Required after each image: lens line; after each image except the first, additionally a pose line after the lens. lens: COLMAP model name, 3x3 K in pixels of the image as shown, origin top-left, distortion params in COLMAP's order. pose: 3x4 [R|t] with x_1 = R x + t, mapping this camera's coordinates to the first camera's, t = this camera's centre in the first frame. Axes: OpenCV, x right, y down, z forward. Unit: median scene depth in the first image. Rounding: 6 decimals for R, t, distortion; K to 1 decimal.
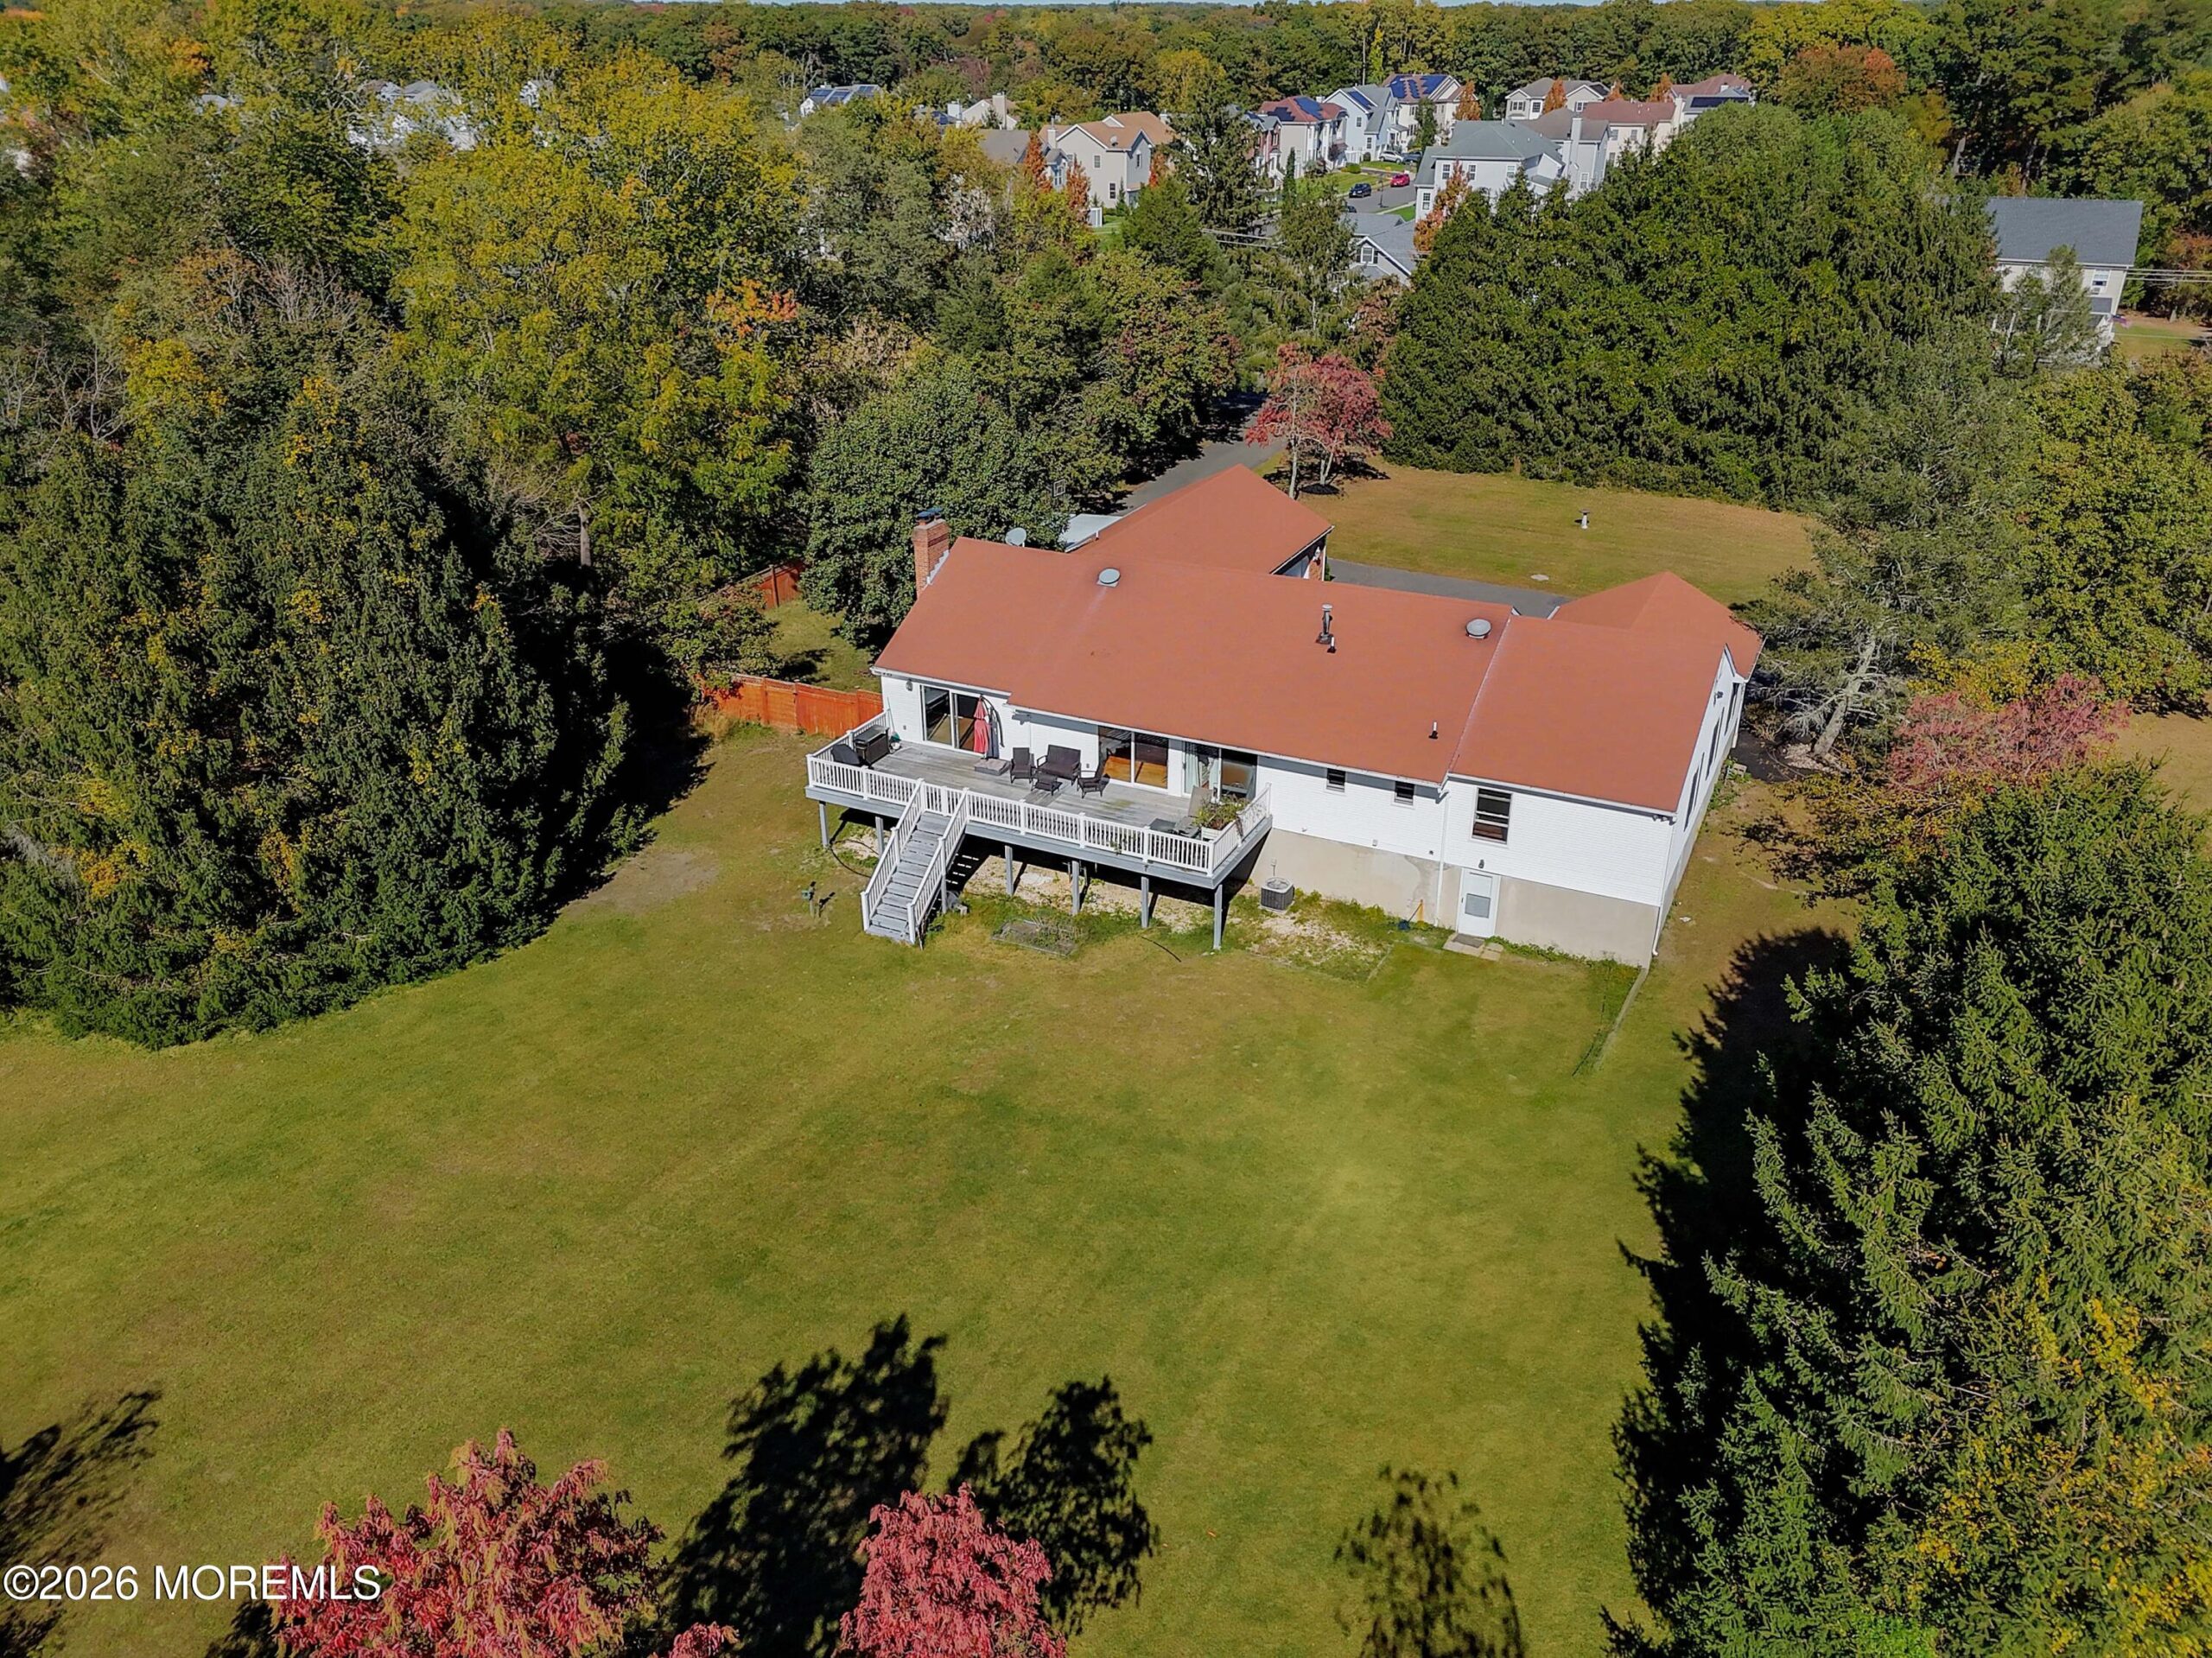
lens RADIAL K [[1601.4, 0, 1106.0], [0, 1601.4, 829.0], [0, 0, 1]] dist [0.072754, -0.060607]
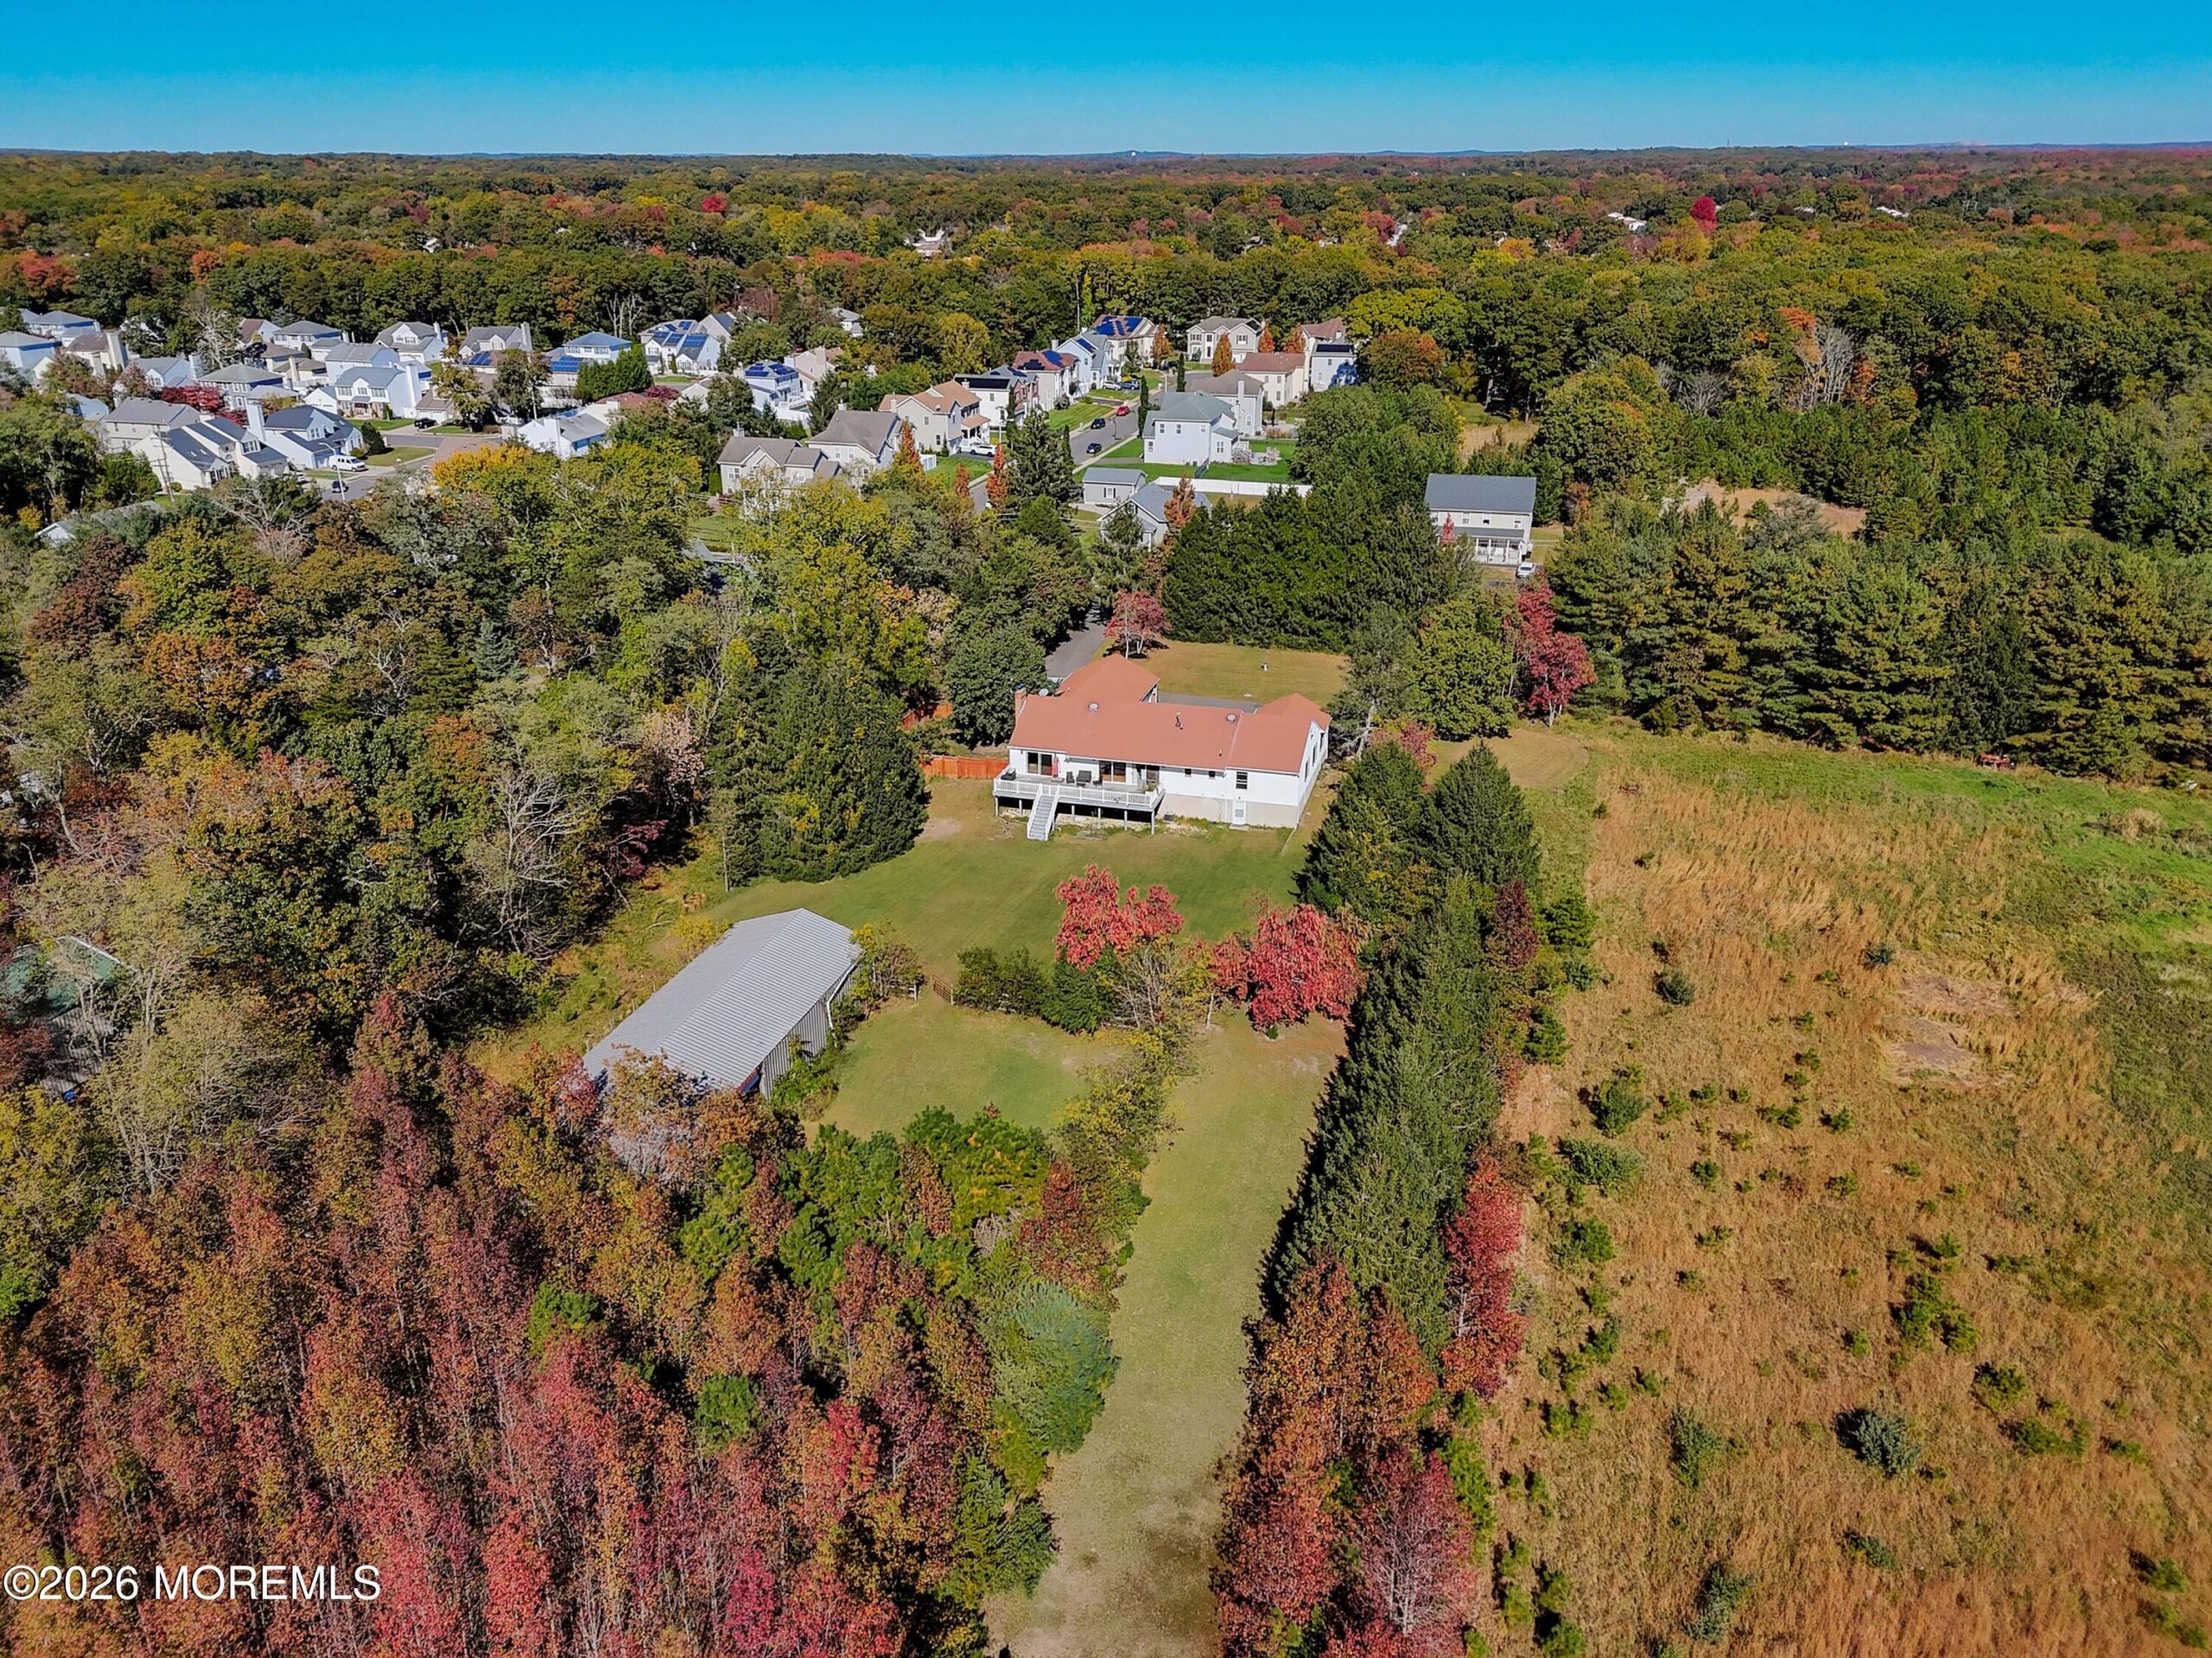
lens RADIAL K [[1612.6, 0, 1097.0], [0, 1612.6, 833.2], [0, 0, 1]] dist [0.078788, -0.103040]
pose [[0.983776, -0.068850, 0.165667, -0.280447], [0.079570, 0.995084, -0.058961, 0.130330], [-0.160793, 0.071187, 0.984418, -1.009317]]
